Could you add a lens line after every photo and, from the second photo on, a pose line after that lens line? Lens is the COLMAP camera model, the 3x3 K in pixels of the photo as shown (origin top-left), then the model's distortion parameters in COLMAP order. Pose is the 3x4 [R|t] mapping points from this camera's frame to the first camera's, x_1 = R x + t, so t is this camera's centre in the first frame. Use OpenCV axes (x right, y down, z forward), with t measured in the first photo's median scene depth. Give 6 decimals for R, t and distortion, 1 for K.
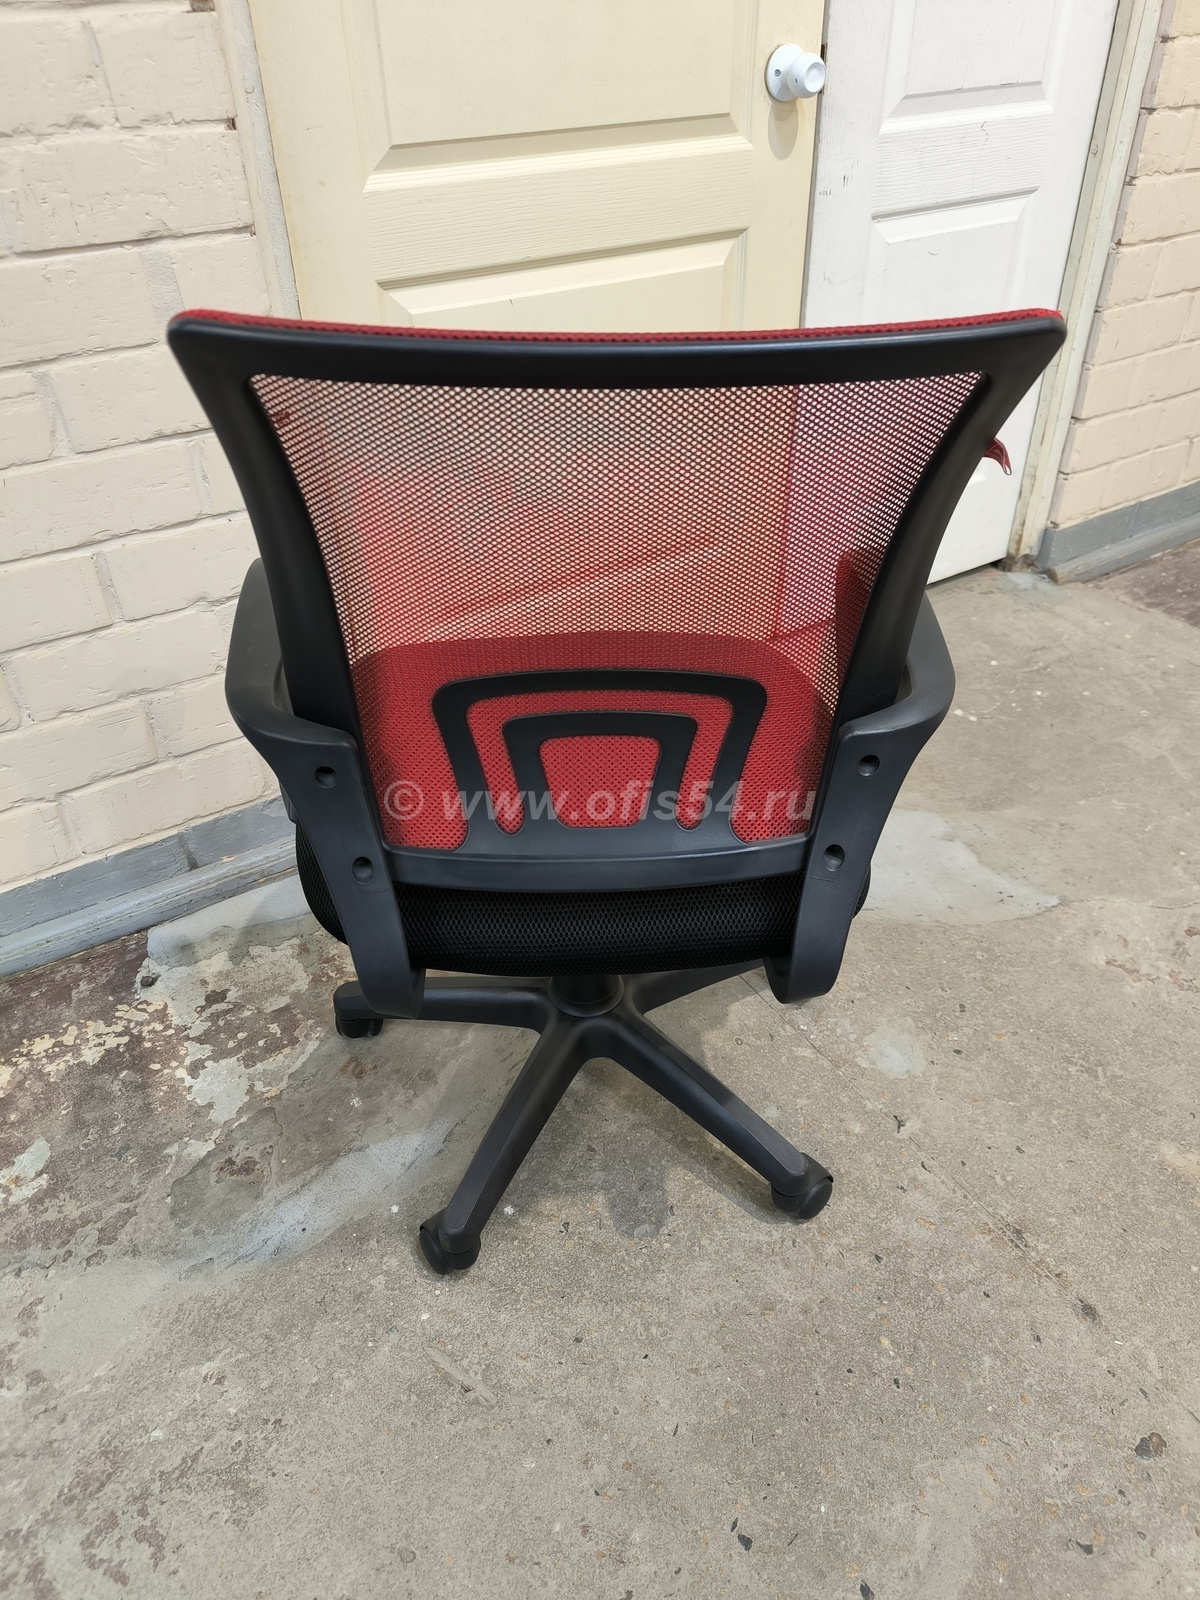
lens RADIAL K [[1129.9, 0, 597.2], [0, 1129.9, 801.4], [0, 0, 1]] dist [0.028723, -0.018519]
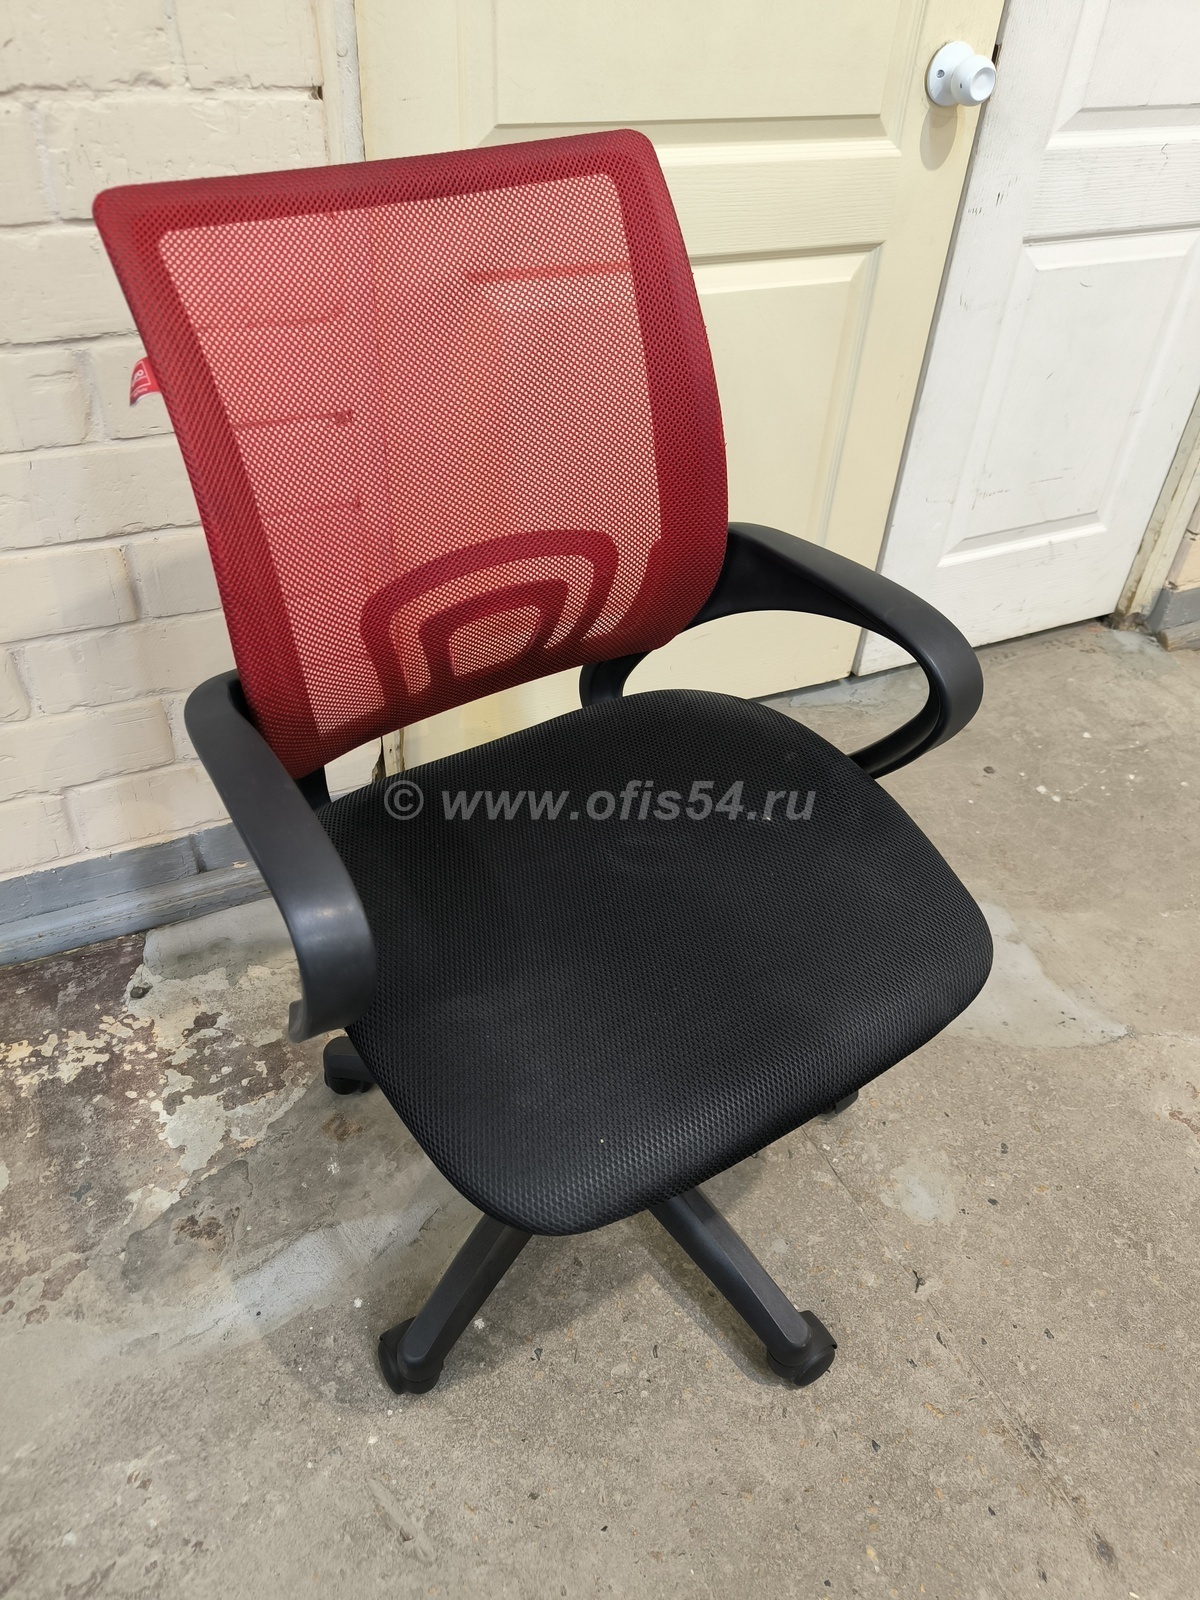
lens RADIAL K [[1129.9, 0, 592.6], [0, 1129.9, 789.9], [0, 0, 1]] dist [0.028723, -0.018519]
pose [[0.991042, 0.125884, -0.044592, -0.000392], [-0.123830, 0.991229, 0.046168, -0.122212], [0.050012, -0.040233, 0.997938, 0.102776]]
